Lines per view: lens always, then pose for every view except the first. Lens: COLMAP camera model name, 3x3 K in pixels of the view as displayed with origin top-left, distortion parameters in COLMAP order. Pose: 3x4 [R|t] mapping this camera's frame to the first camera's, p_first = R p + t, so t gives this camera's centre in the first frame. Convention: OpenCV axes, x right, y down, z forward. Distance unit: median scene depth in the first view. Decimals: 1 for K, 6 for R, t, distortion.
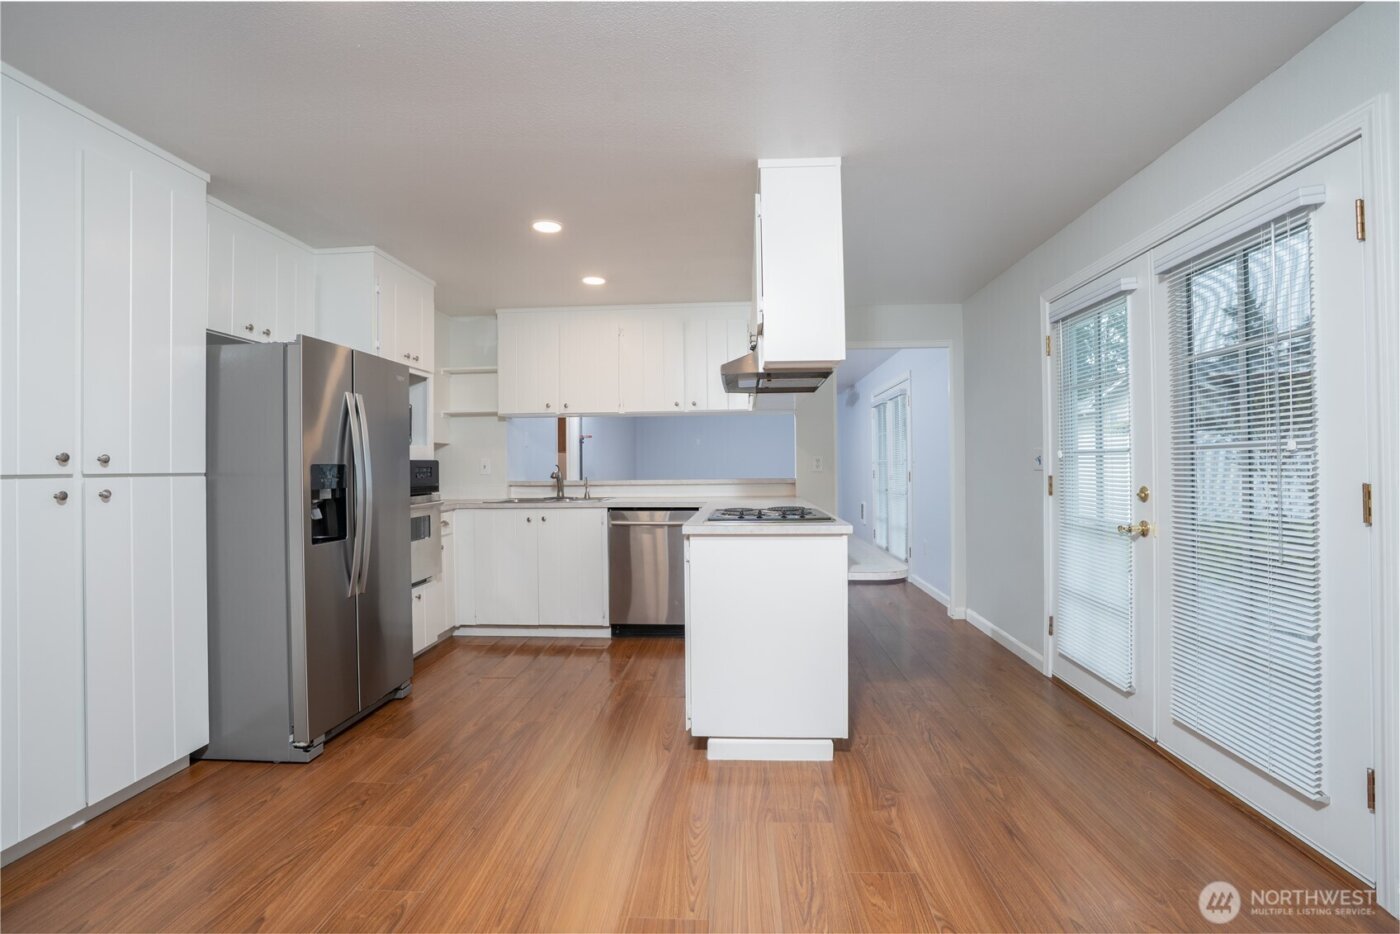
lens RADIAL K [[640.4, 0, 699.9], [0, 640.4, 463.9], [0, 0, 1]] dist [-0.044811, 0.000077]
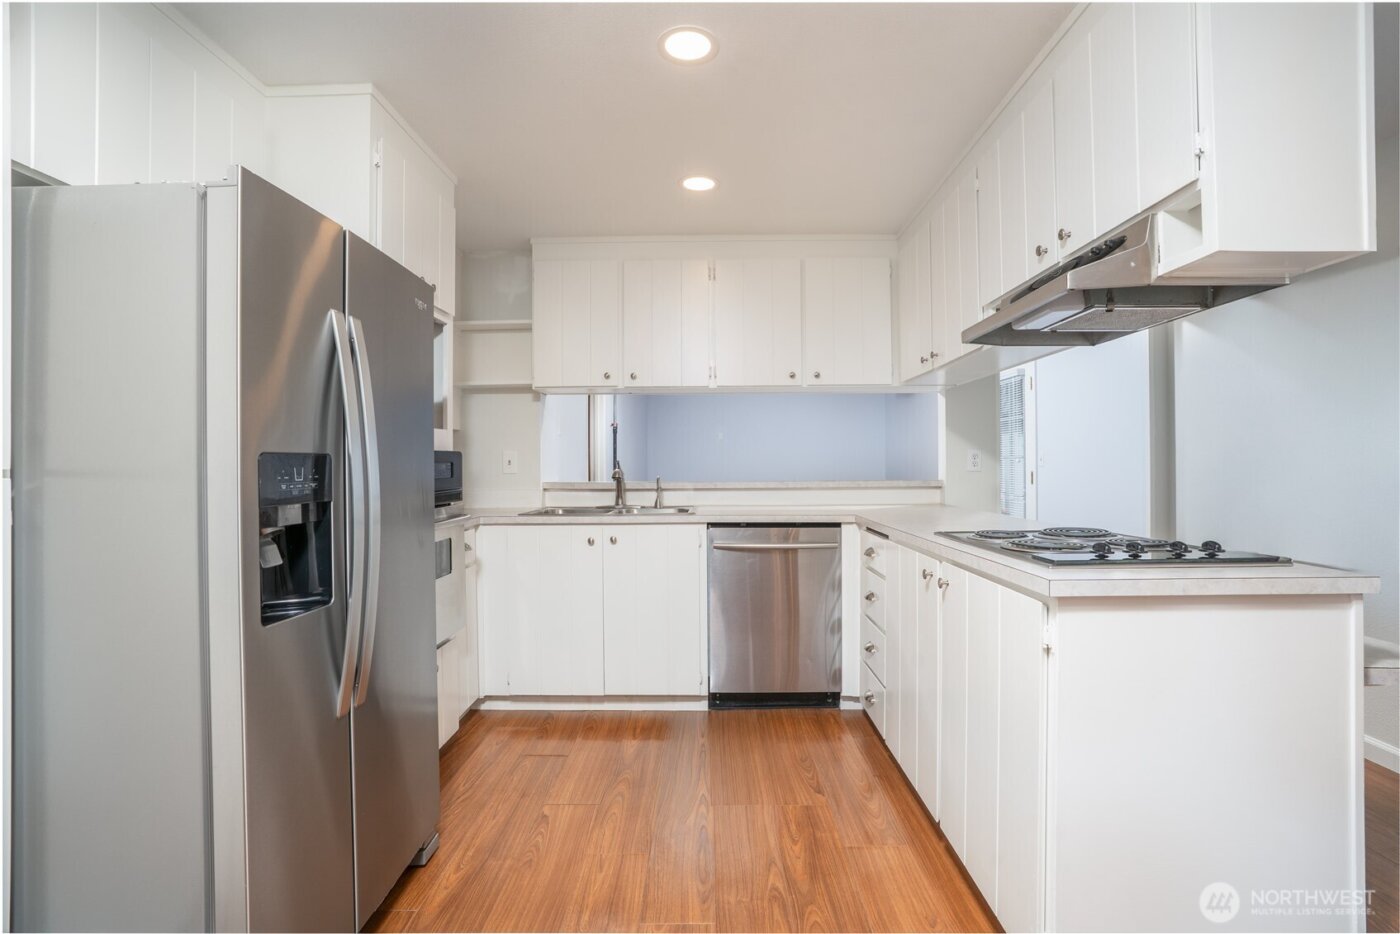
lens RADIAL K [[663.9, 0, 706.6], [0, 663.9, 469.1], [0, 0, 1]] dist [-0.033309, 0.000352]
pose [[0.998650, 0.007395, 0.051414, -0.195164], [-0.007917, 0.999919, 0.009958, 0.003624], [-0.051336, -0.010352, 0.998628, 0.312837]]
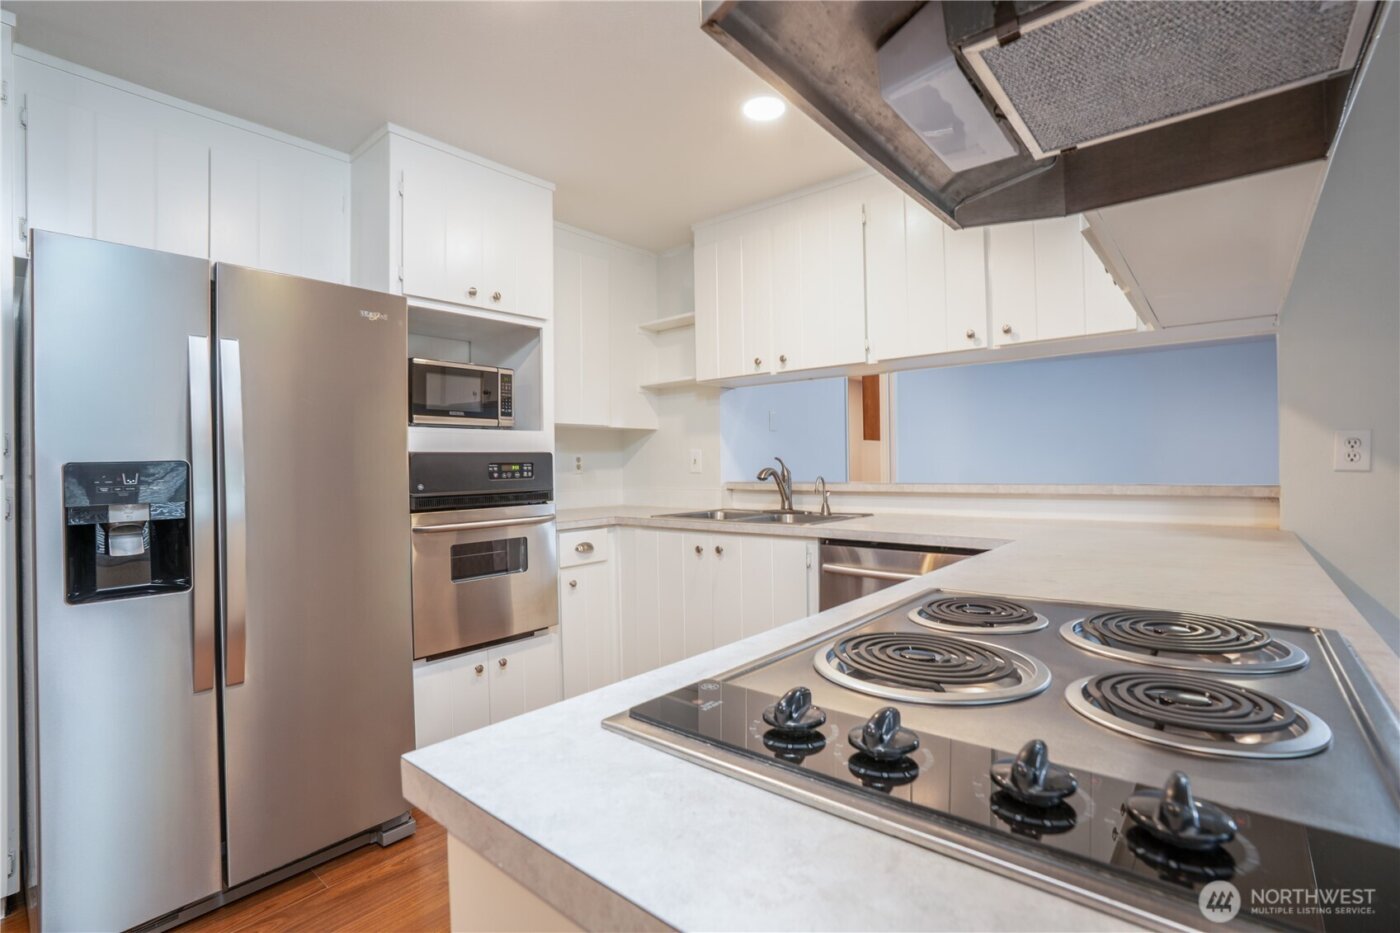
lens RADIAL K [[640.4, 0, 702.3], [0, 640.4, 460.3], [0, 0, 1]] dist [-0.044811, 0.000077]
pose [[0.806269, -0.002054, -0.591545, 0.100223], [0.005903, 0.999972, 0.004574, 0.000530], [0.591519, -0.007180, 0.806259, 0.552718]]
